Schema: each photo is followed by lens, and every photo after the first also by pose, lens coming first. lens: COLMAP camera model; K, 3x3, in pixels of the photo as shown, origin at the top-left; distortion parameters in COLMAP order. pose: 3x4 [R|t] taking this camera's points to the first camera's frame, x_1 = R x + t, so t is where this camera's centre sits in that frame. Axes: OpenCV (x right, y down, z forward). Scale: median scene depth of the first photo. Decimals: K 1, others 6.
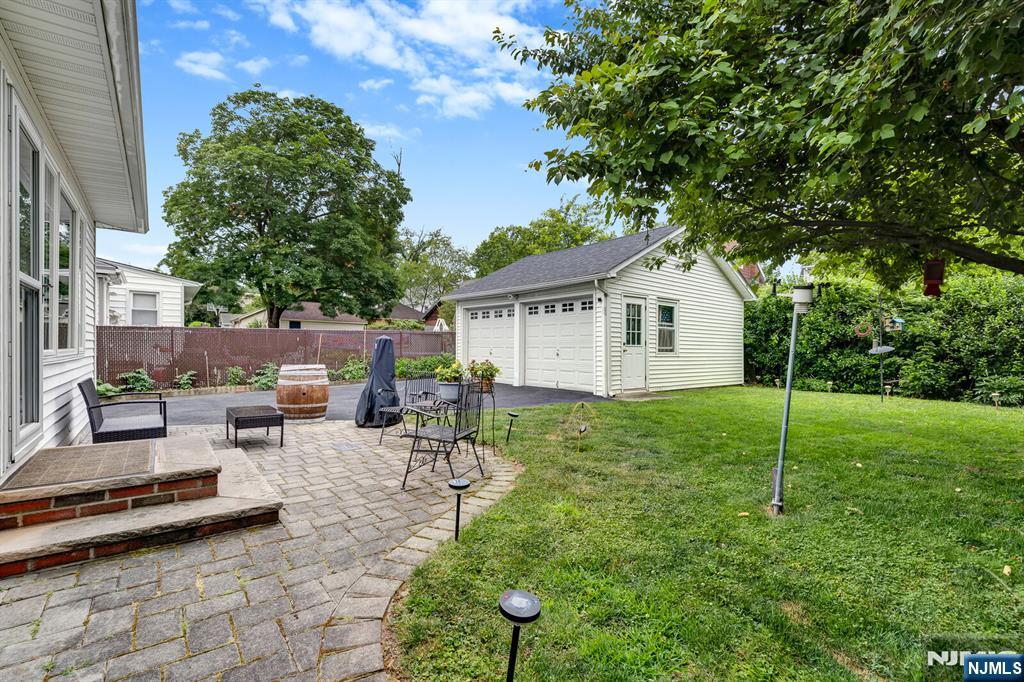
lens RADIAL K [[440.4, 0, 512.0], [0, 440.4, 341.0], [0, 0, 1]] dist [-0.000016, -0.000296]
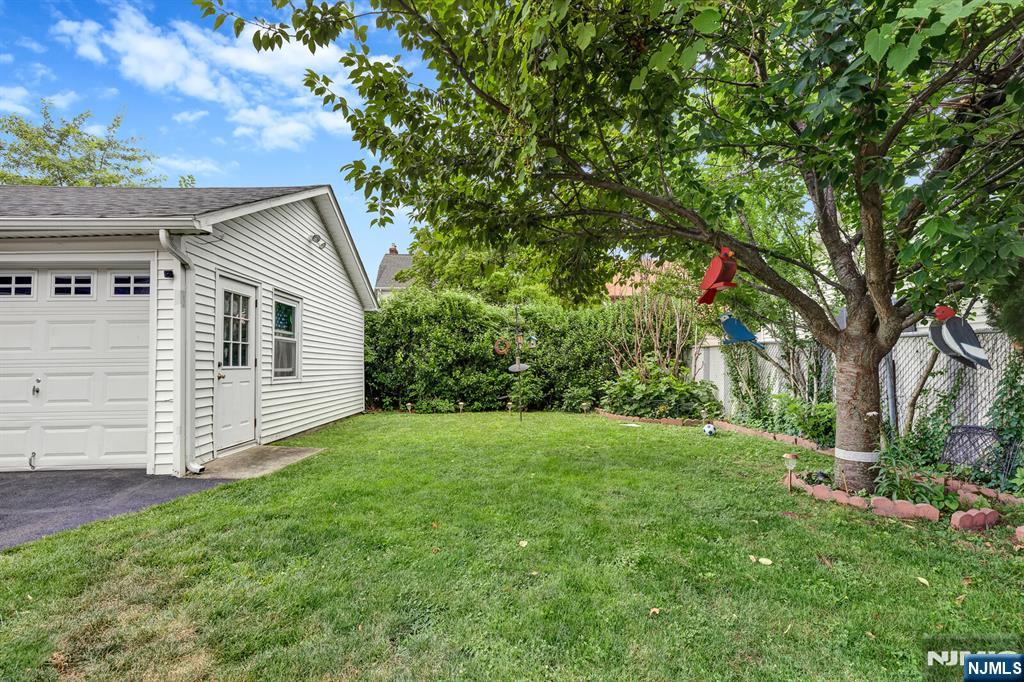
lens RADIAL K [[440.4, 0, 512.0], [0, 440.4, 341.0], [0, 0, 1]] dist [-0.000016, -0.000296]
pose [[0.590312, 0.030006, 0.806617, 0.030555], [0.002034, 0.999250, -0.038661, -0.000647], [-0.807173, 0.024463, 0.589808, 0.379919]]
